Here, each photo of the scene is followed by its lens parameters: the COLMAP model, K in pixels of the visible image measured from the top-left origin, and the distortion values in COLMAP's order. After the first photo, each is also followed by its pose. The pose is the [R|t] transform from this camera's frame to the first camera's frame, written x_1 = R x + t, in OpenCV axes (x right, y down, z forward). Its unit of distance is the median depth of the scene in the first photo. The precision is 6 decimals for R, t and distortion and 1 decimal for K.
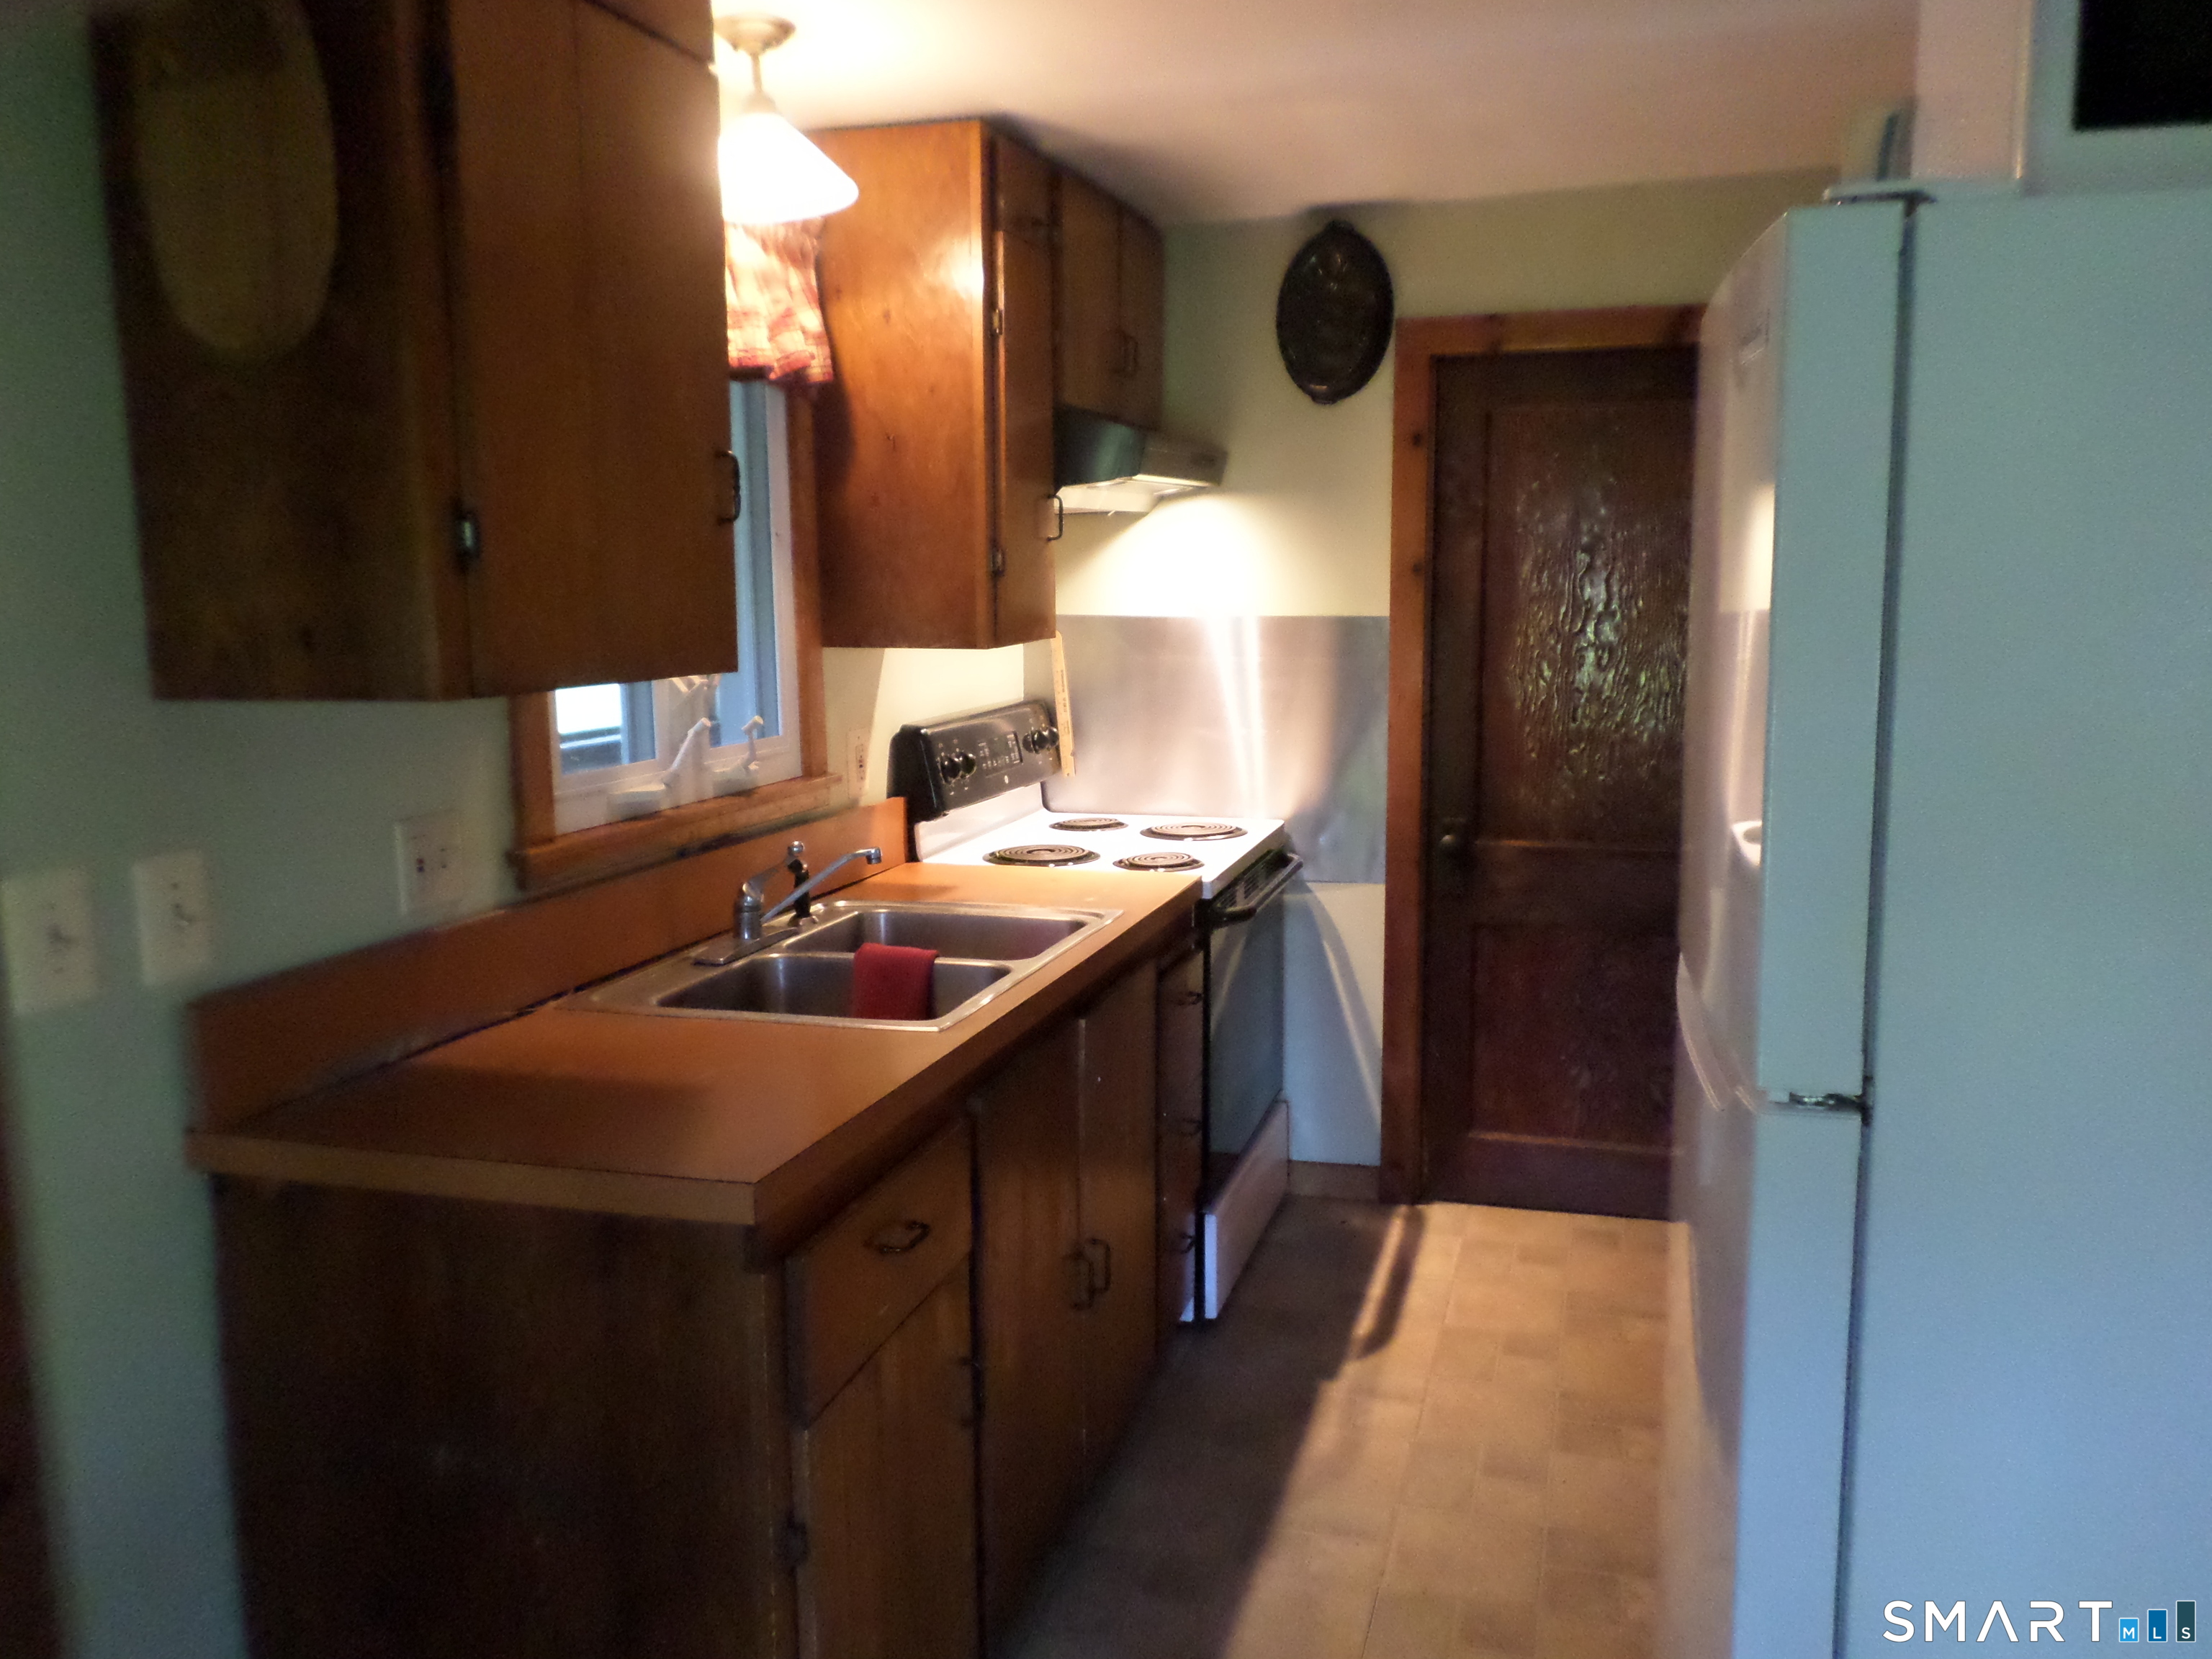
lens RADIAL K [[1727.0, 0, 1106.0], [0, 1727.0, 837.8], [0, 0, 1]] dist [0.008460, 0.005382]
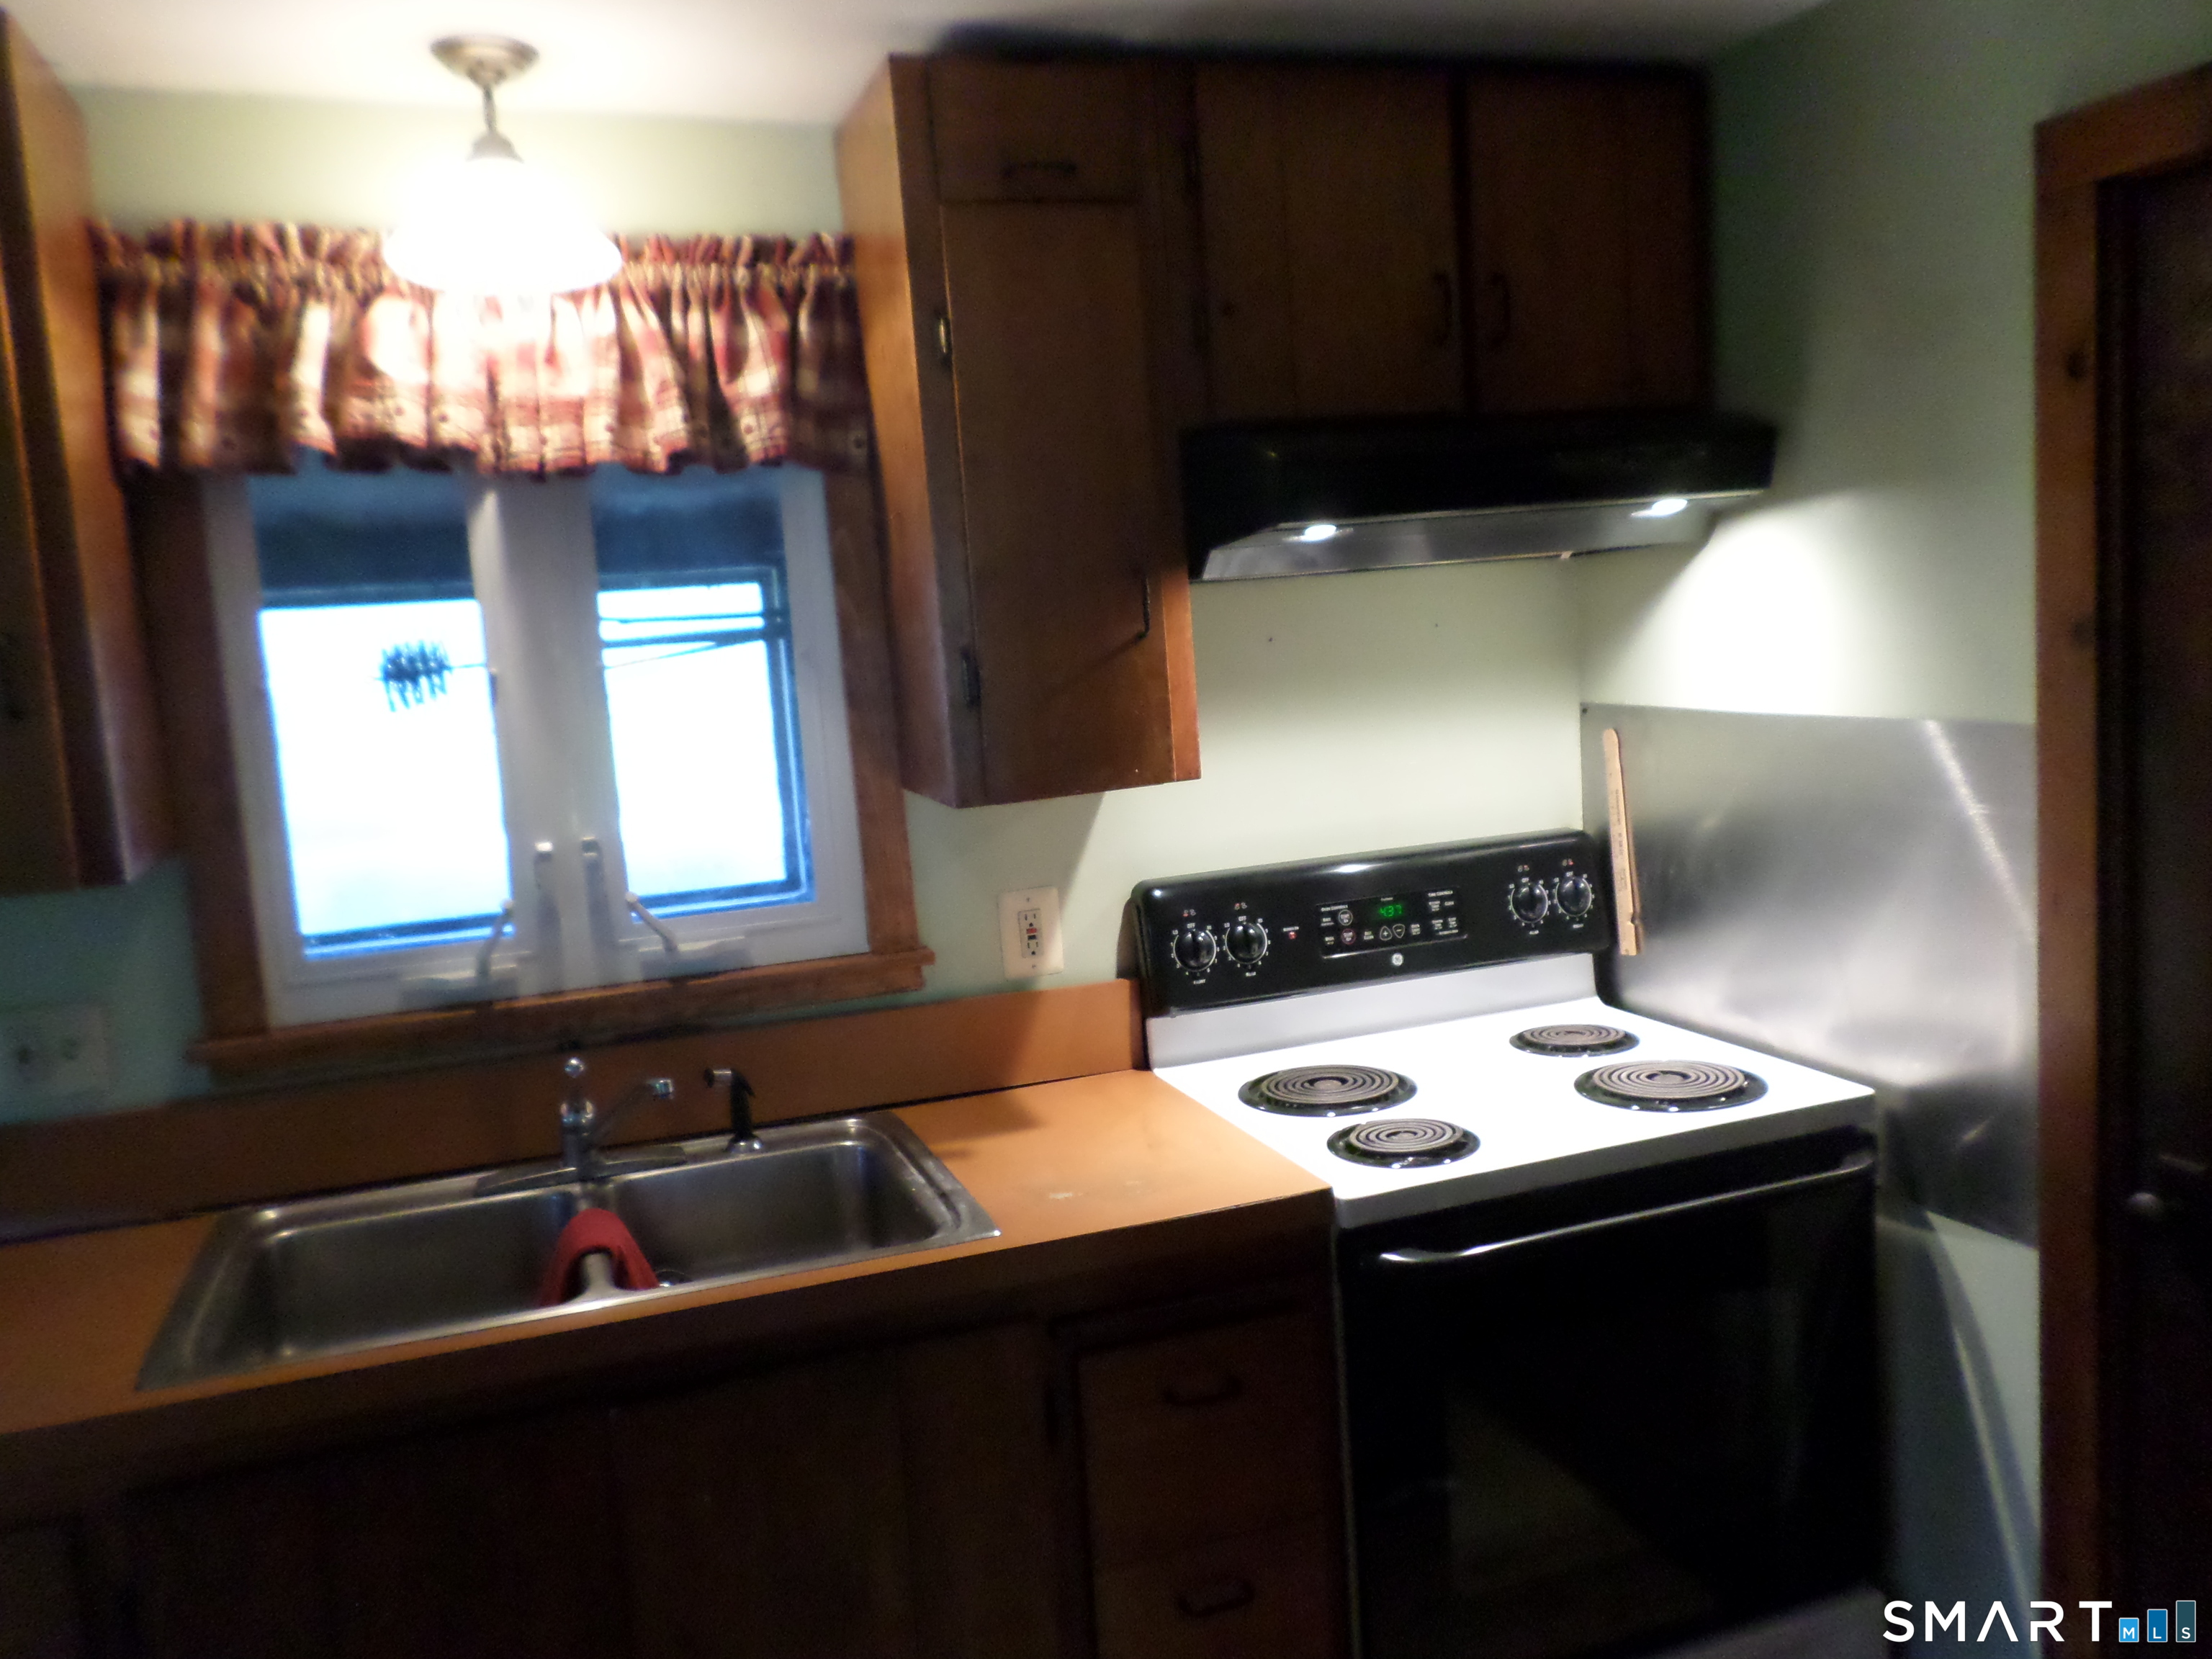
lens RADIAL K [[1727.0, 0, 1107.8], [0, 1727.0, 812.5], [0, 0, 1]] dist [0.008460, 0.005382]
pose [[0.589156, 0.059107, -0.805855, 0.457052], [-0.060270, 0.997757, 0.029120, -0.114094], [0.805769, 0.031413, 0.591397, 0.554828]]
